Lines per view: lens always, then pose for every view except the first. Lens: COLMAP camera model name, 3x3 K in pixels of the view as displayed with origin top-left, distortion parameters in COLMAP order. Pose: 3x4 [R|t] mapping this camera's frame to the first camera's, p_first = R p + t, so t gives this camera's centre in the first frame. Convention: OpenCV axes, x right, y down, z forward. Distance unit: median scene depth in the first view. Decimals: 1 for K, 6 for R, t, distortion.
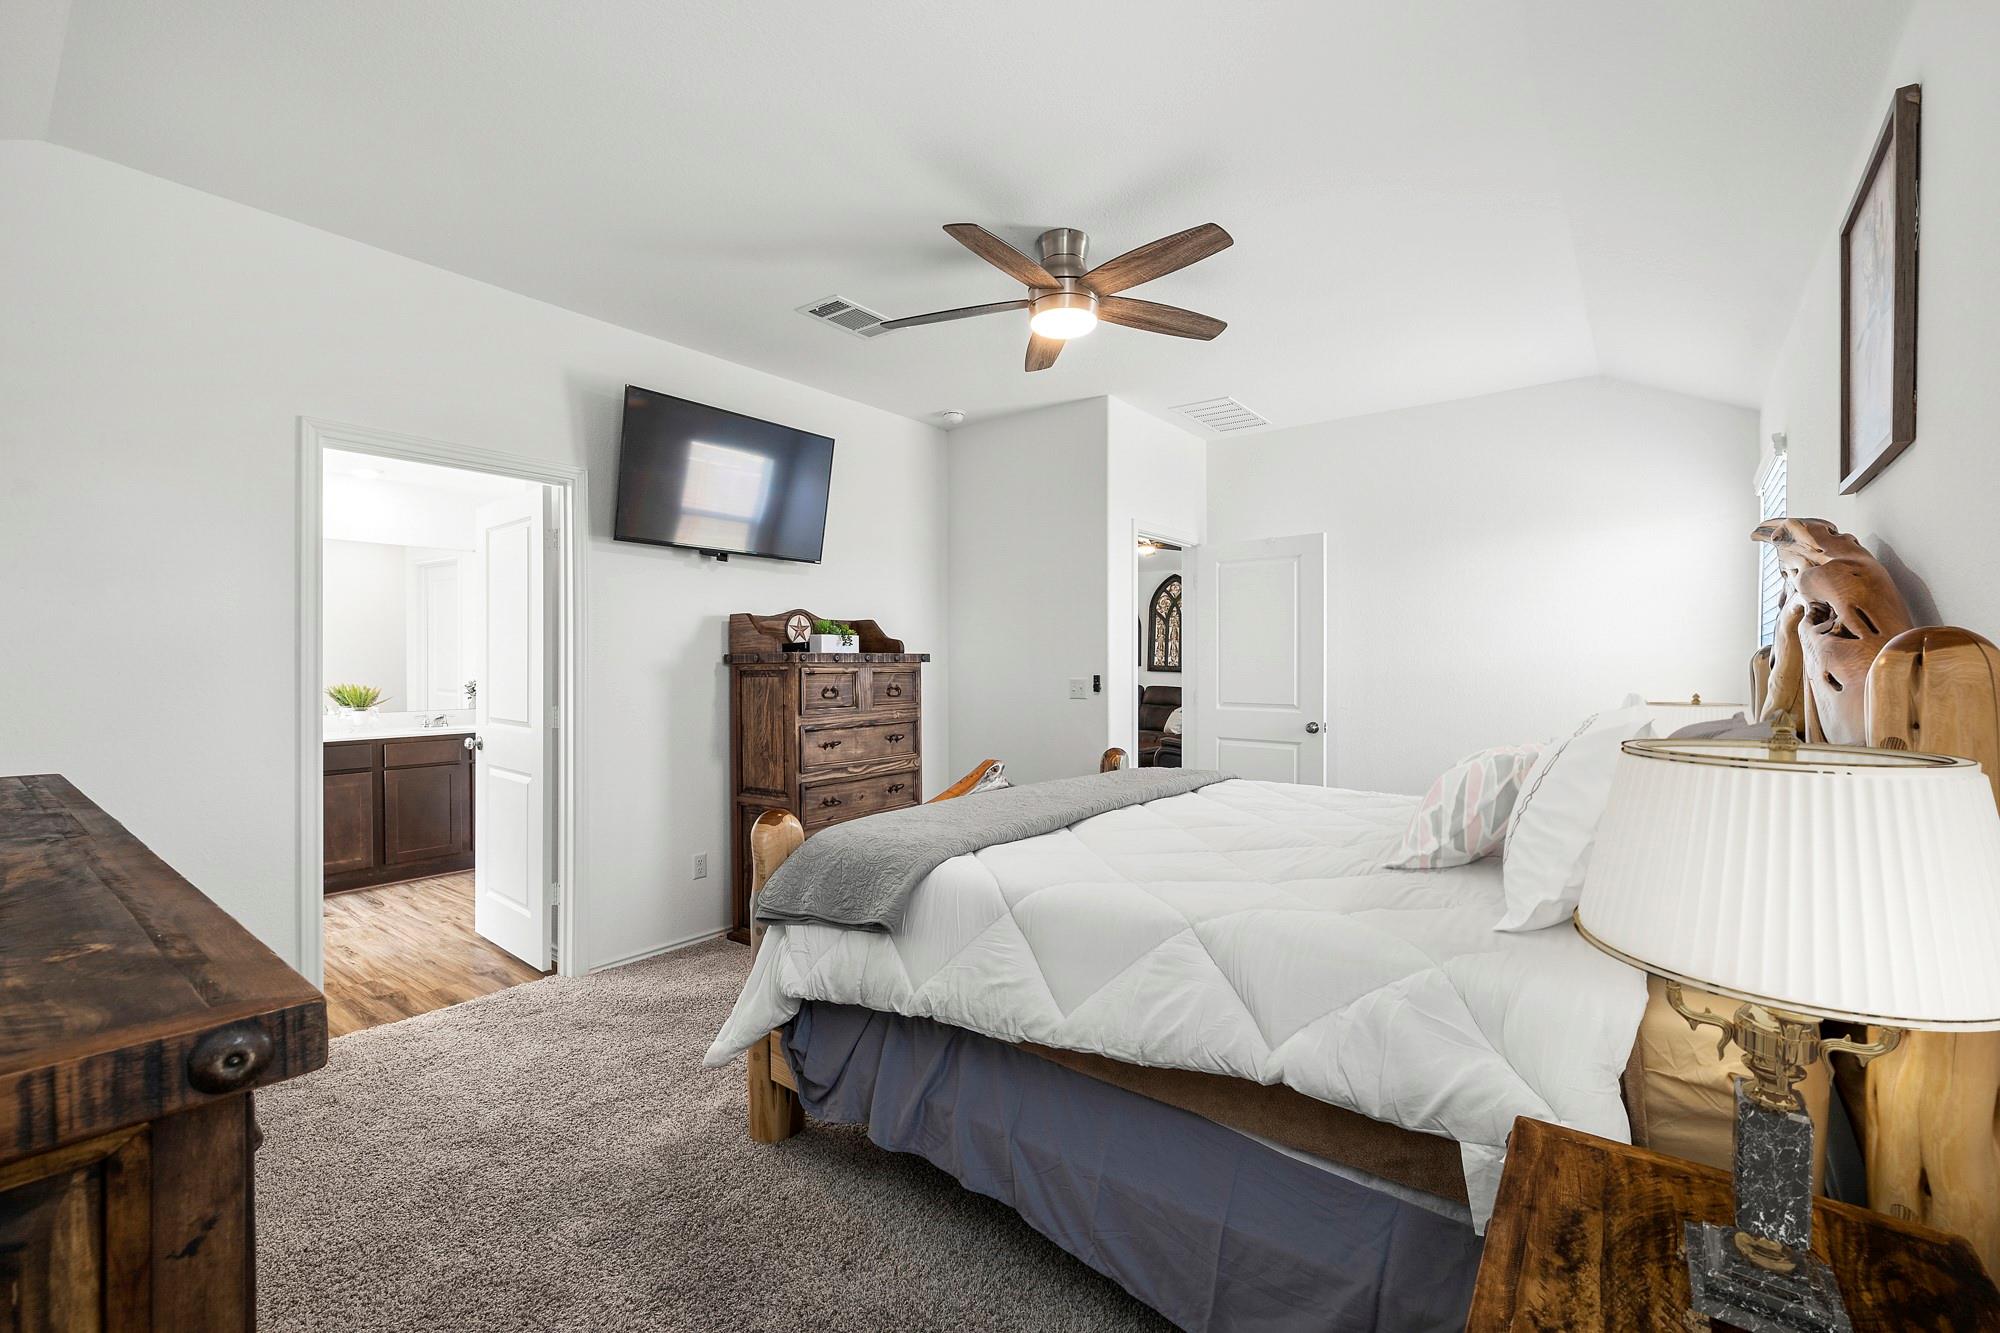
lens RADIAL K [[846.8, 0, 993.1], [0, 846.8, 664.1], [0, 0, 1]] dist [0.001380, 0.000675]
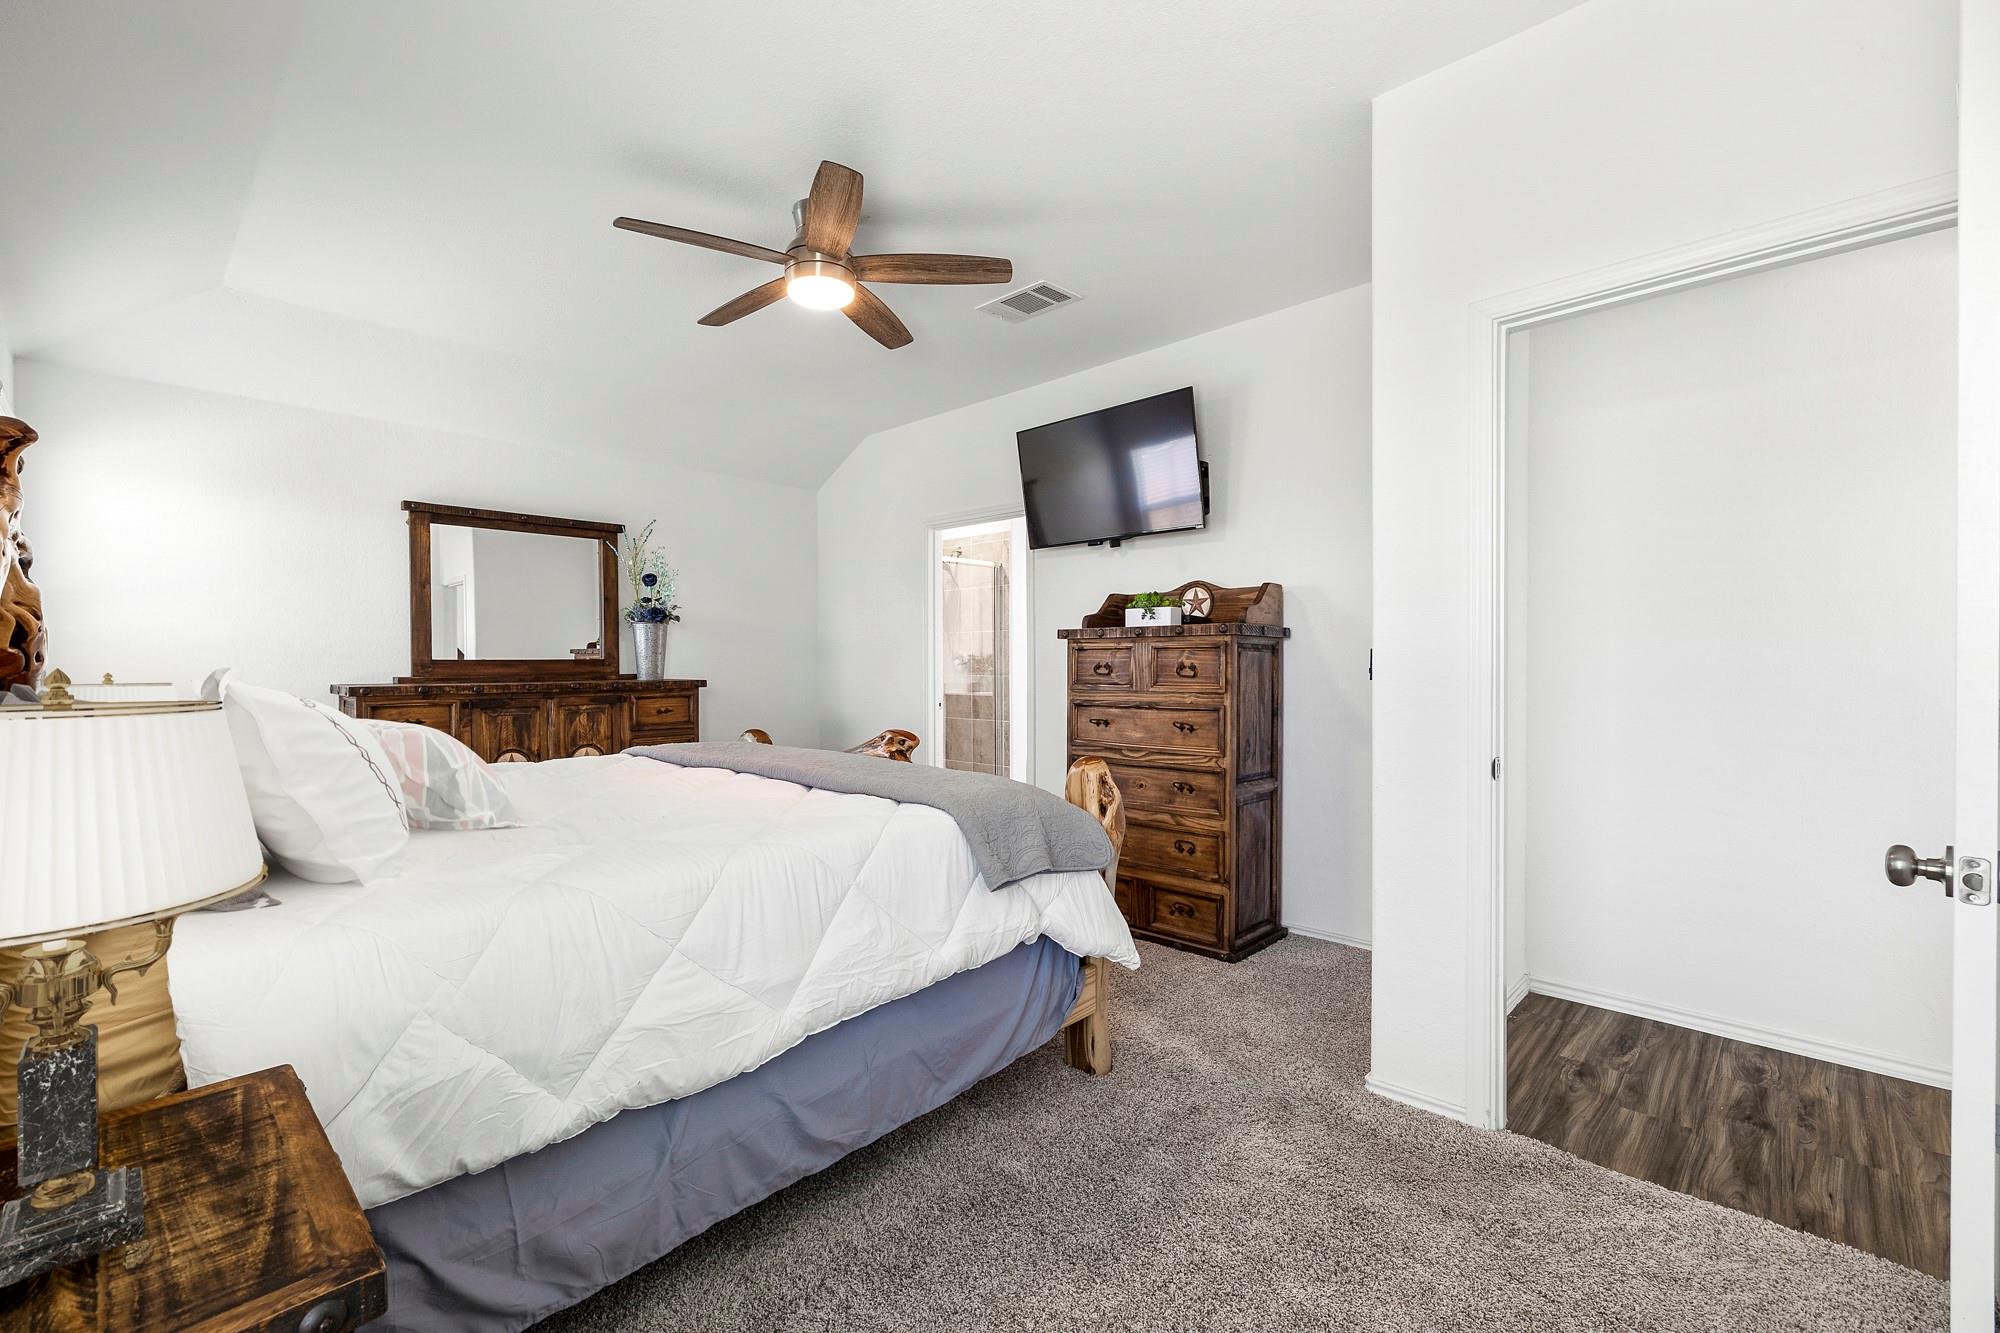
lens RADIAL K [[846.8, 0, 993.1], [0, 846.8, 664.1], [0, 0, 1]] dist [0.001380, 0.000675]
pose [[-0.100596, 0.003909, -0.994920, 0.762319], [0.000801, 0.999992, 0.003848, 0.023372], [0.994927, -0.000410, -0.100599, 0.936228]]
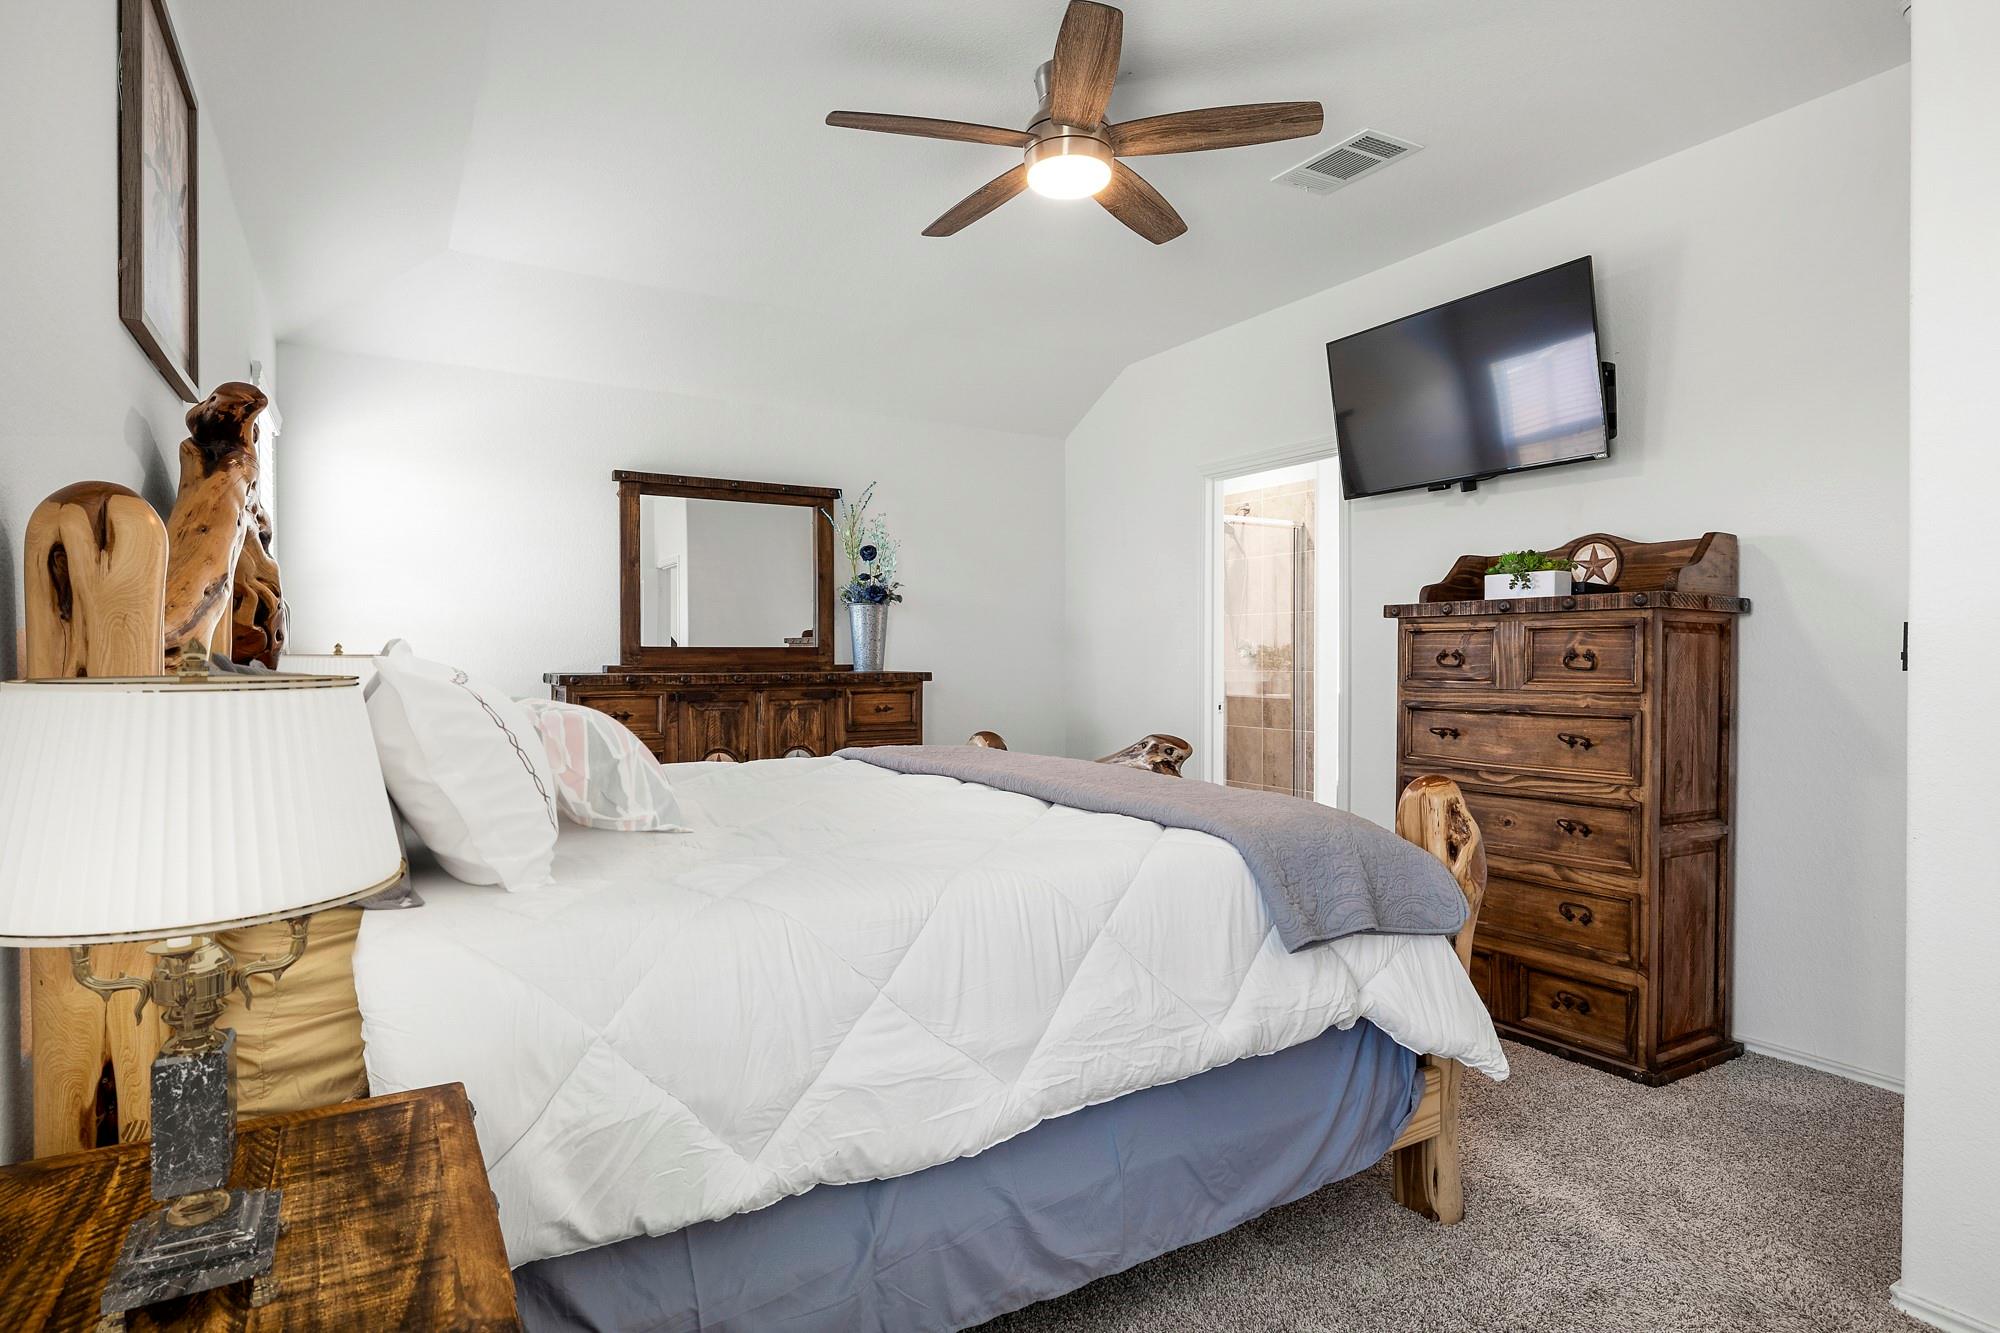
lens RADIAL K [[1060.9, 0, 998.2], [0, 1060.9, 663.0], [0, 0, 1]] dist [-0.001957, 0.001408]
pose [[-0.360898, 0.003697, -0.932598, 0.737039], [-0.004184, 0.999976, 0.005583, 0.032684], [0.932596, 0.005917, -0.360874, 0.931754]]
